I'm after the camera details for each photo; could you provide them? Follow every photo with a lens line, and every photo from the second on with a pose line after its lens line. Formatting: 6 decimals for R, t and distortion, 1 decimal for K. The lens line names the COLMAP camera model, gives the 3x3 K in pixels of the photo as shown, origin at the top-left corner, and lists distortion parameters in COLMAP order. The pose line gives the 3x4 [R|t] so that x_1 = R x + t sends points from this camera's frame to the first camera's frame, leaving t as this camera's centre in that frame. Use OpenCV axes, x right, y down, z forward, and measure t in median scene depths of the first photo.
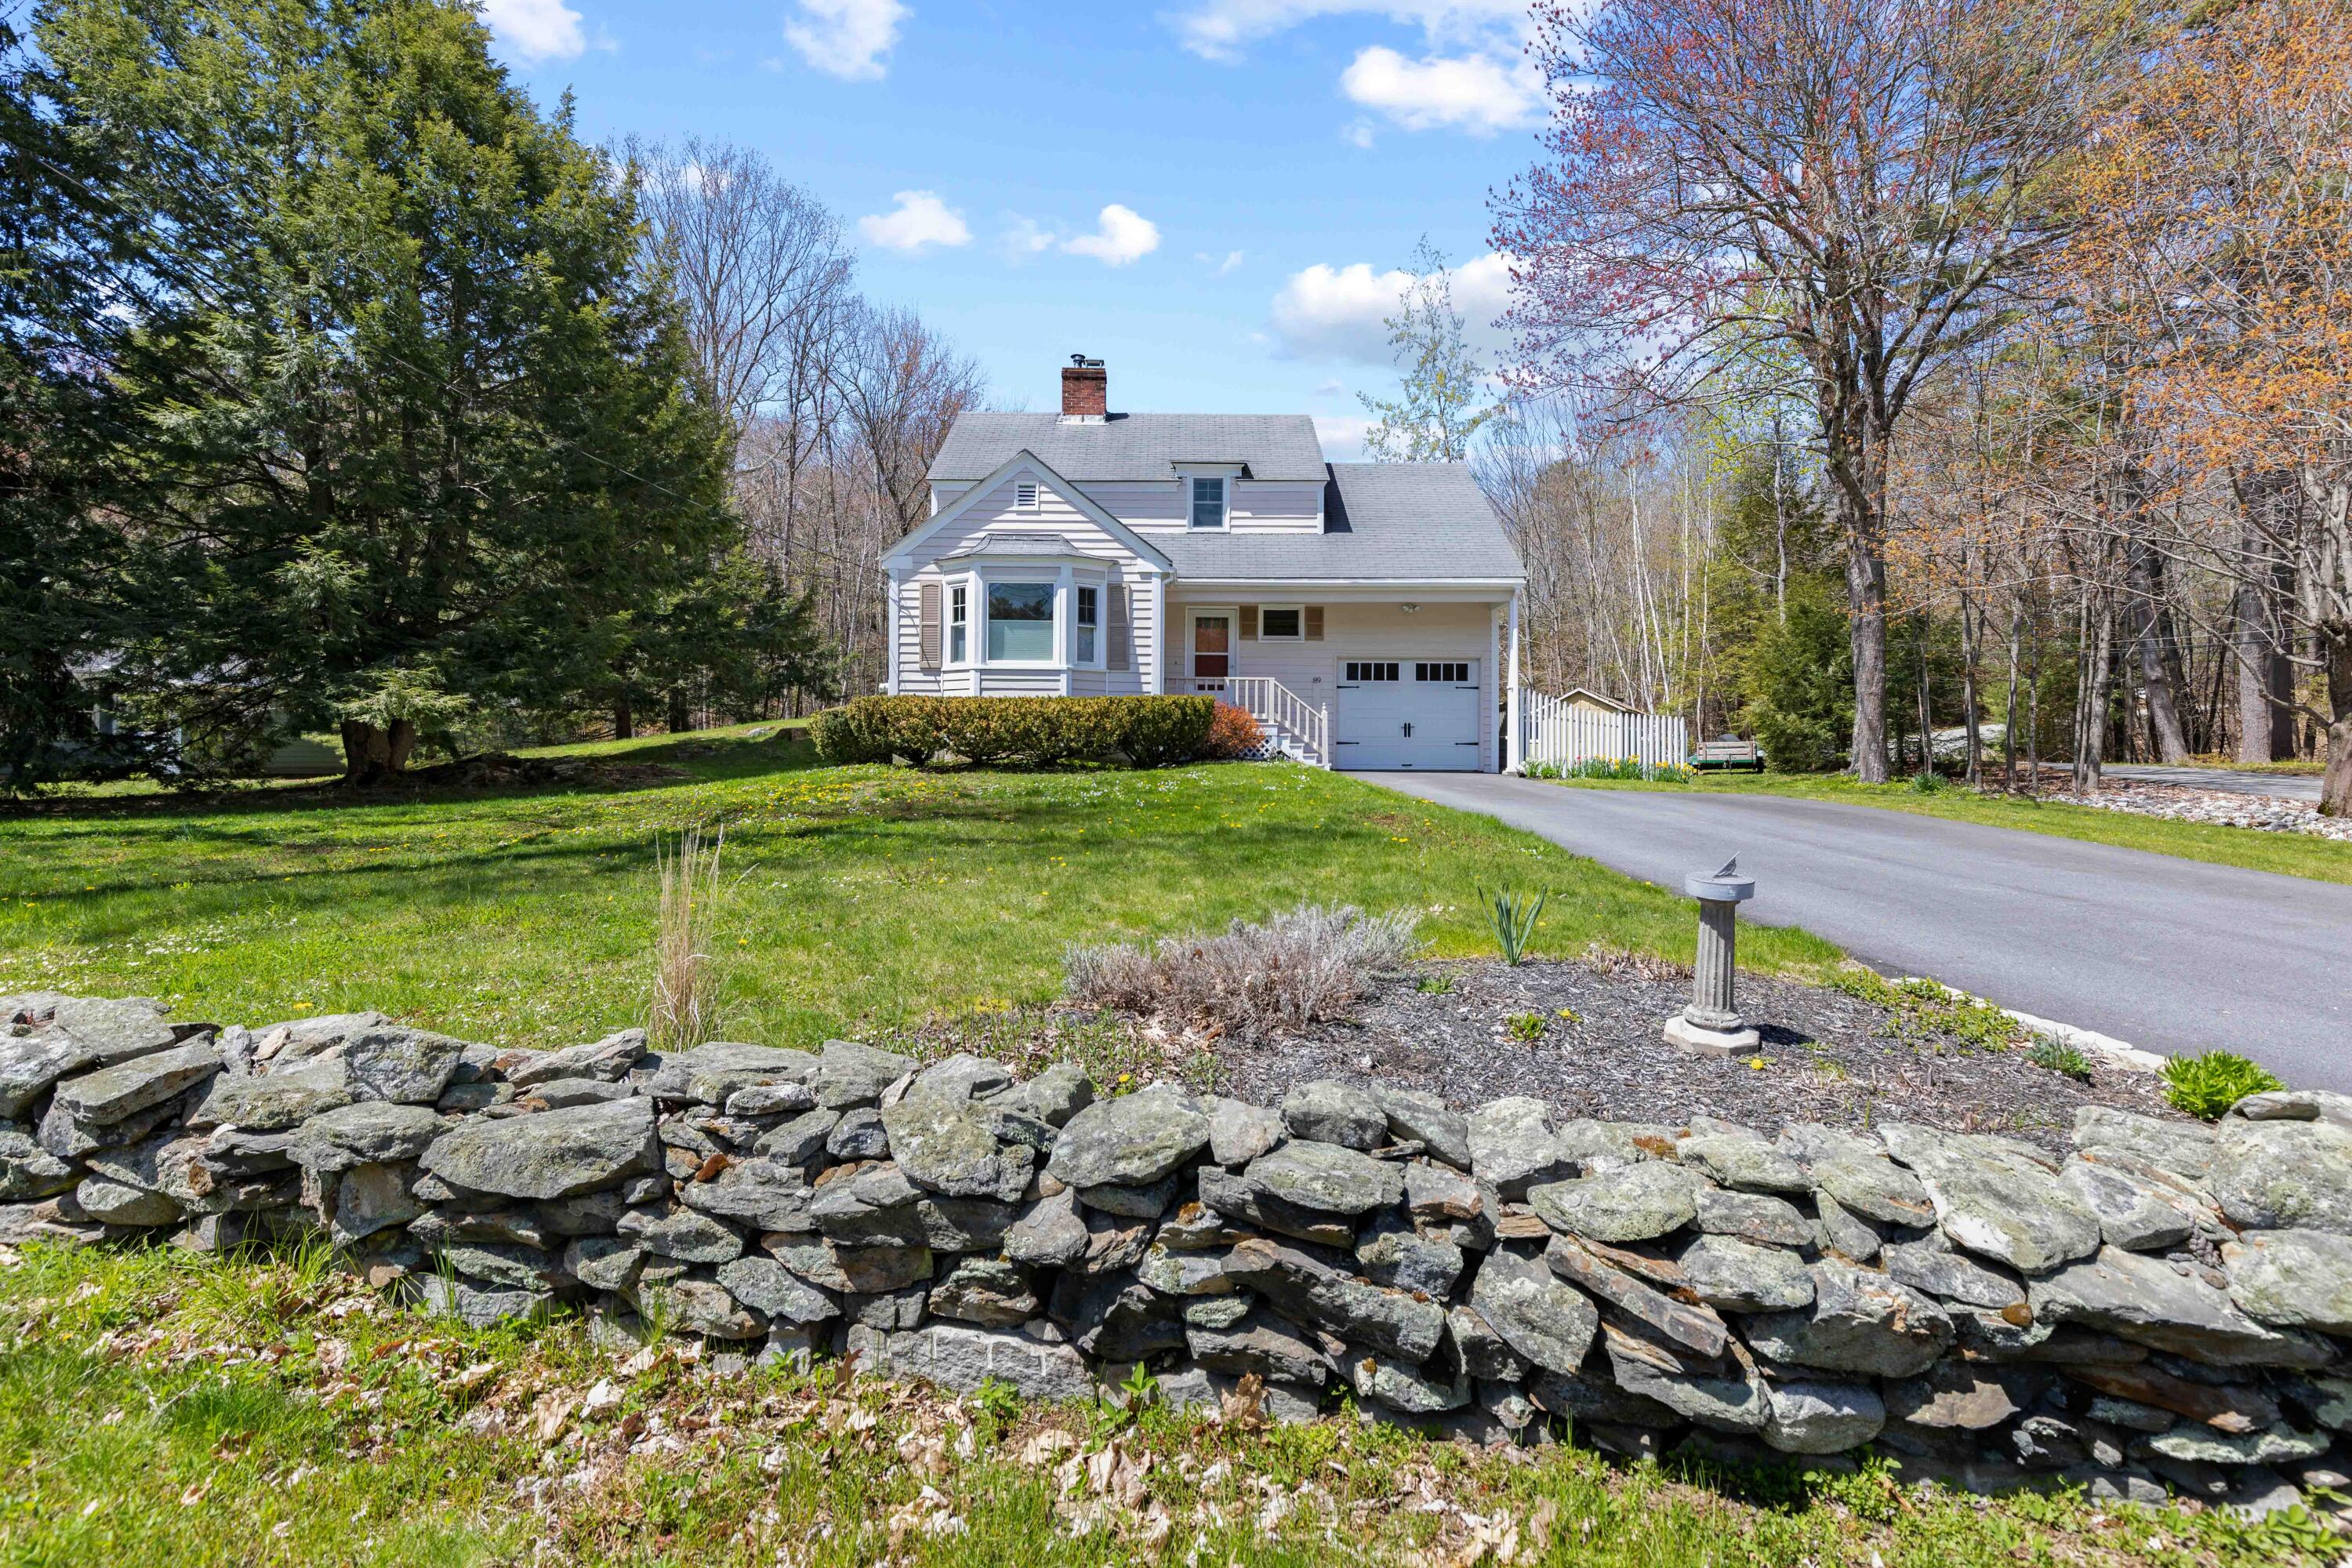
lens RADIAL K [[1072.7, 0, 1185.2], [0, 1072.7, 731.6], [0, 0, 1]] dist [0.012322, 0.000106]
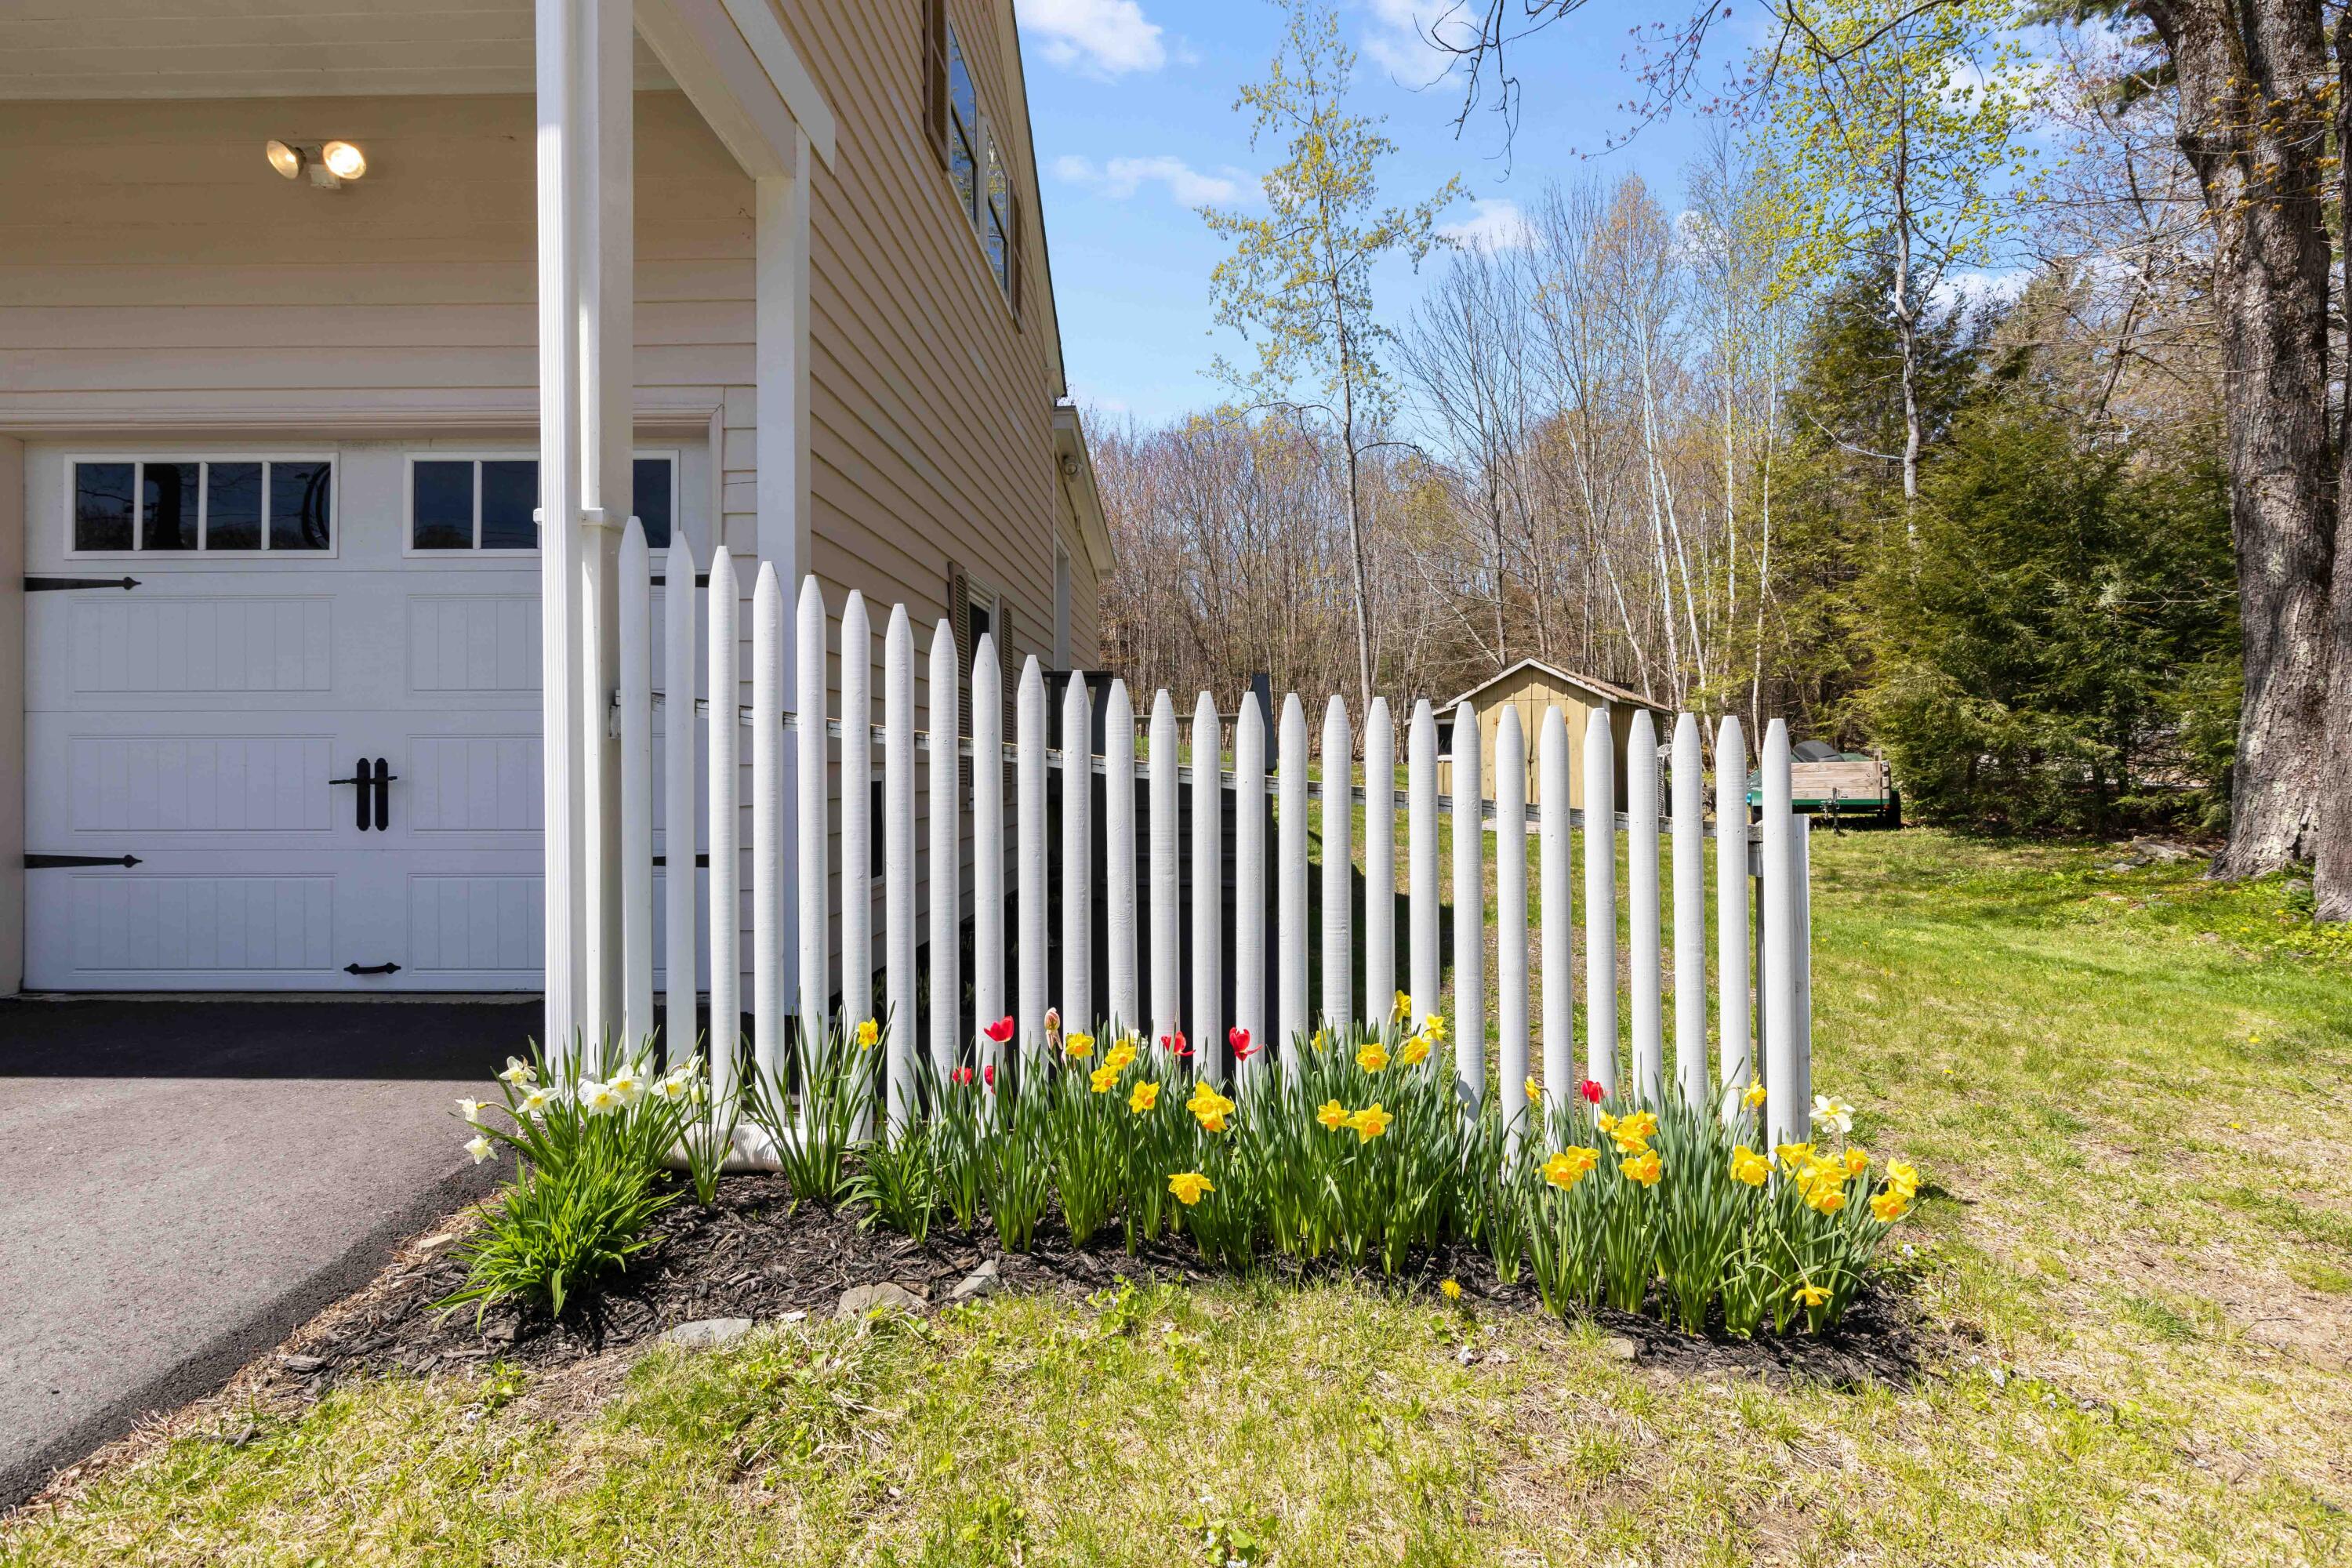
lens RADIAL K [[1072.7, 0, 1171.1], [0, 1072.7, 744.0], [0, 0, 1]] dist [0.012322, 0.000106]
pose [[0.999093, -0.010328, -0.041314, 0.369386], [0.010769, 0.999887, 0.010473, -0.011079], [0.041201, -0.010909, 0.999091, 0.809014]]
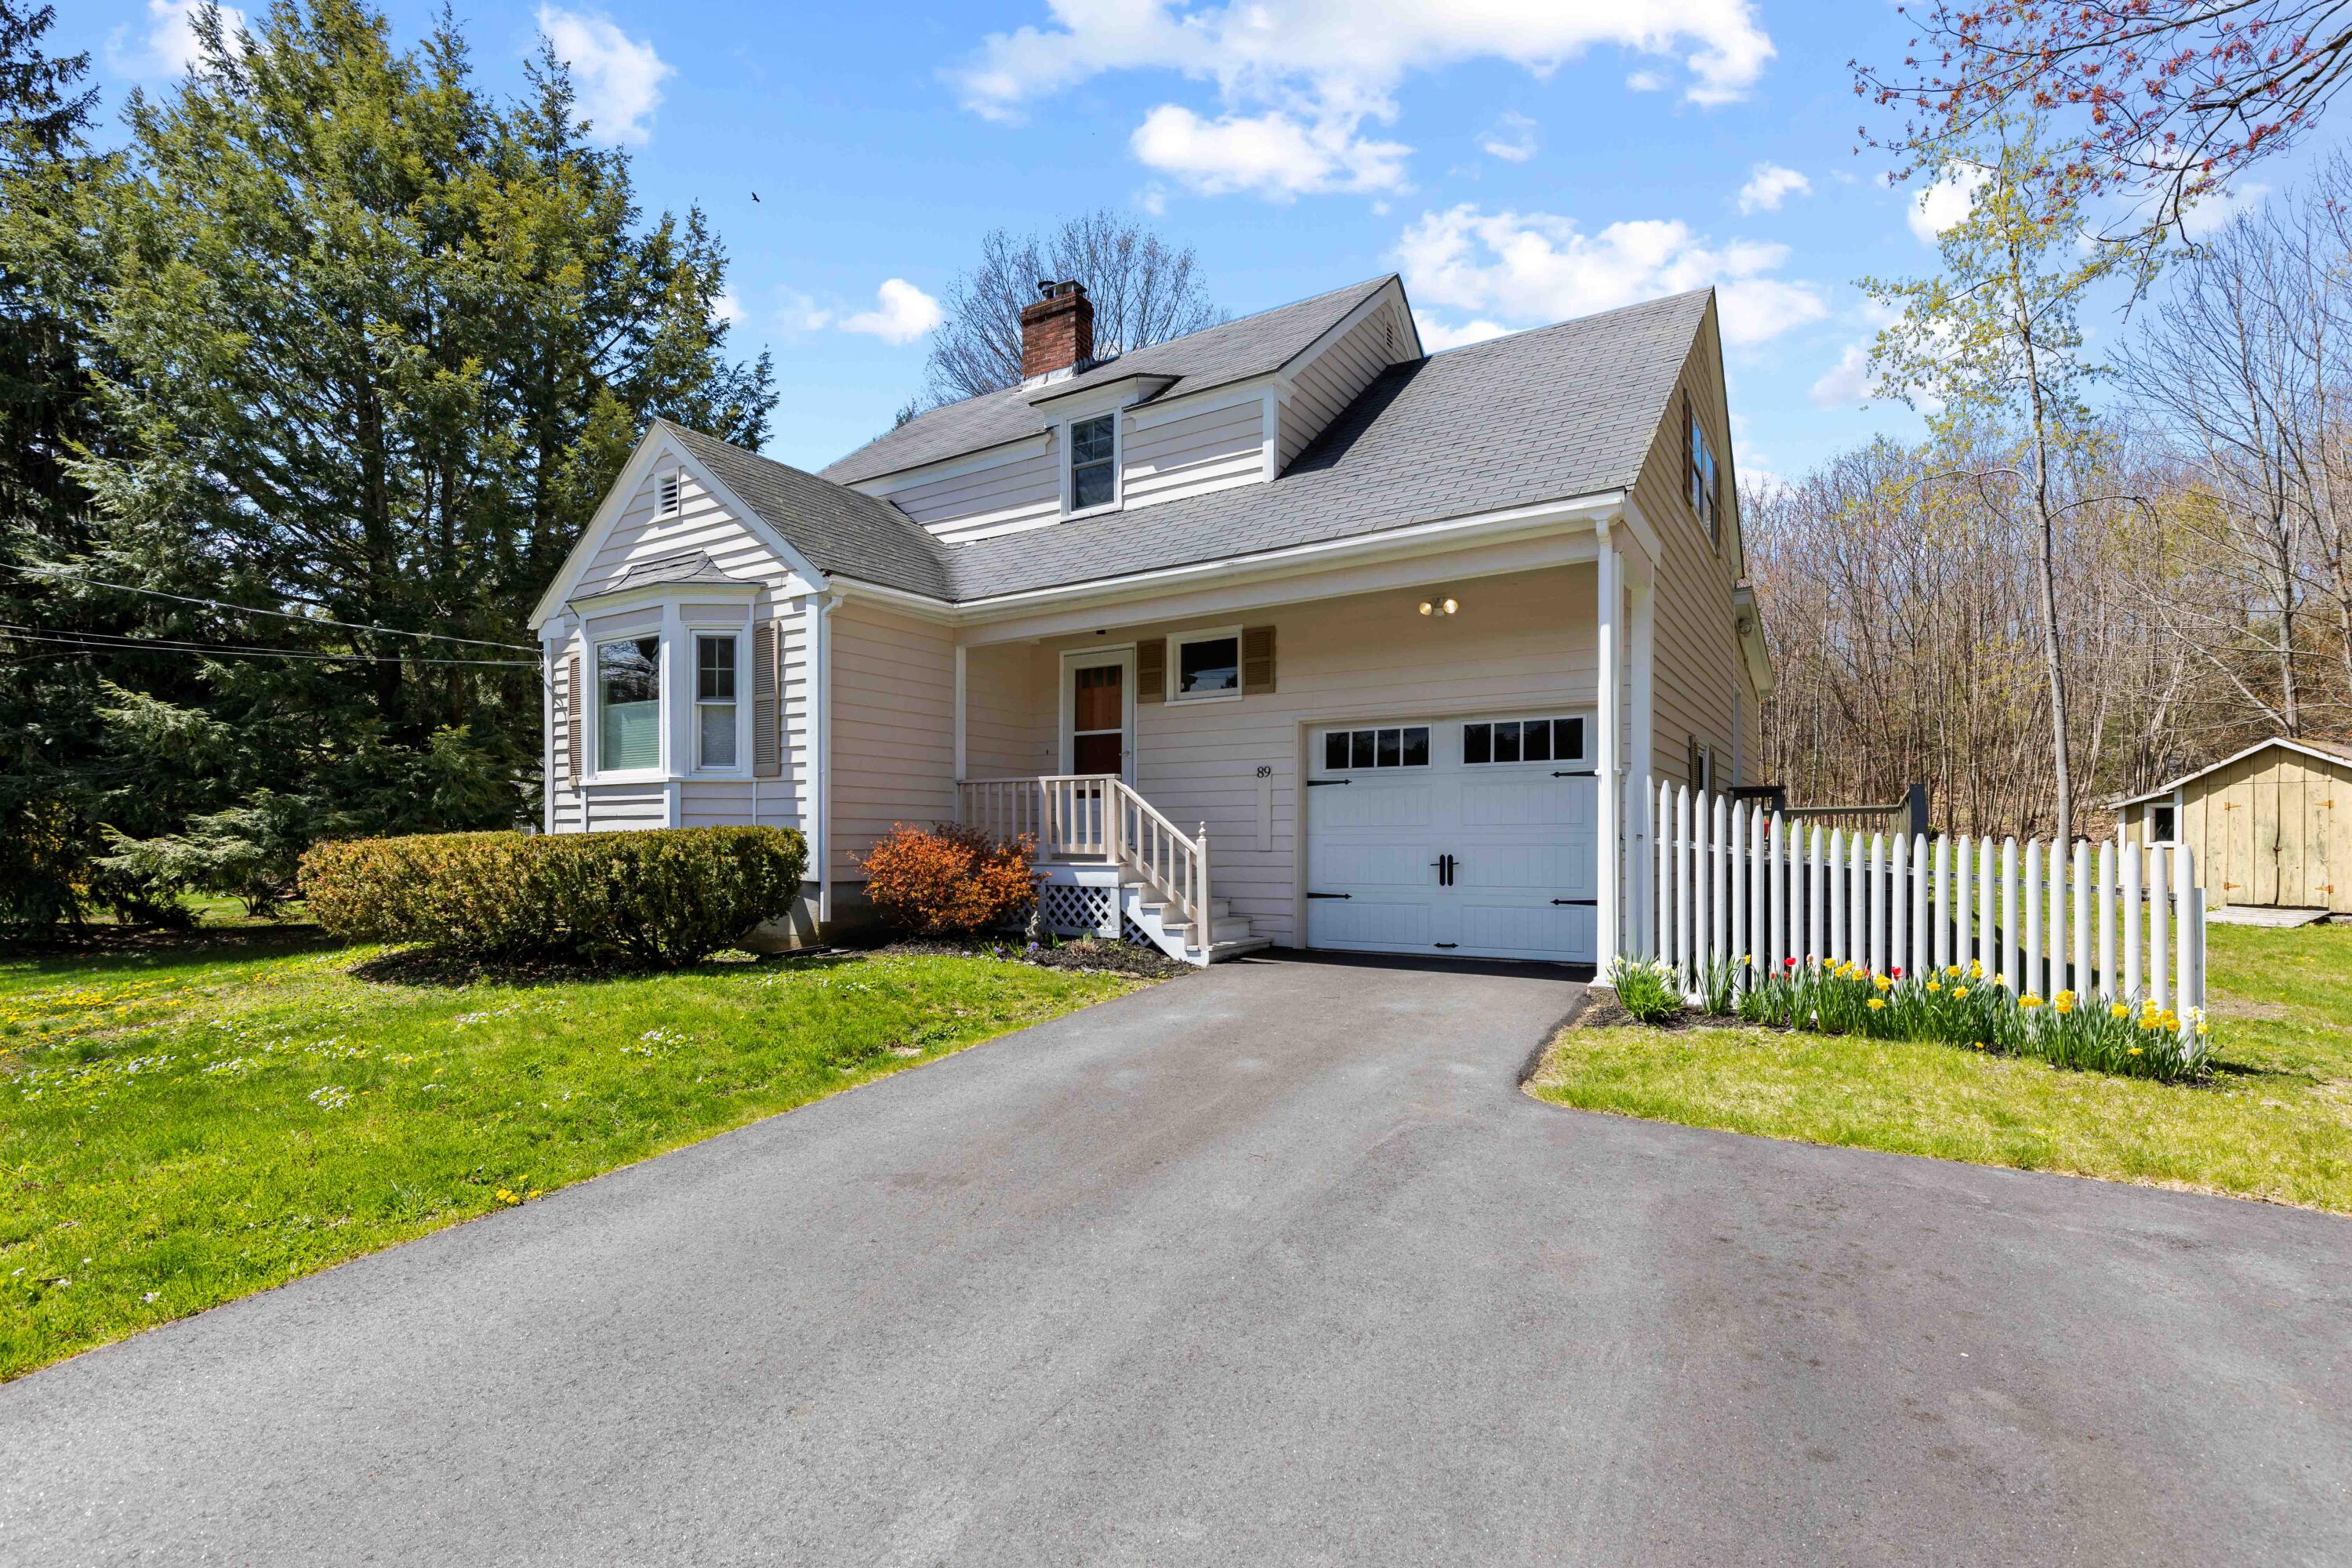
lens RADIAL K [[1072.7, 0, 1197.3], [0, 1072.7, 850.2], [0, 0, 1]] dist [0.012322, 0.000106]
pose [[0.849502, -0.004962, -0.527562, 0.365146], [0.023106, 0.999346, 0.027806, -0.025691], [0.527079, -0.035811, 0.849061, 0.548549]]
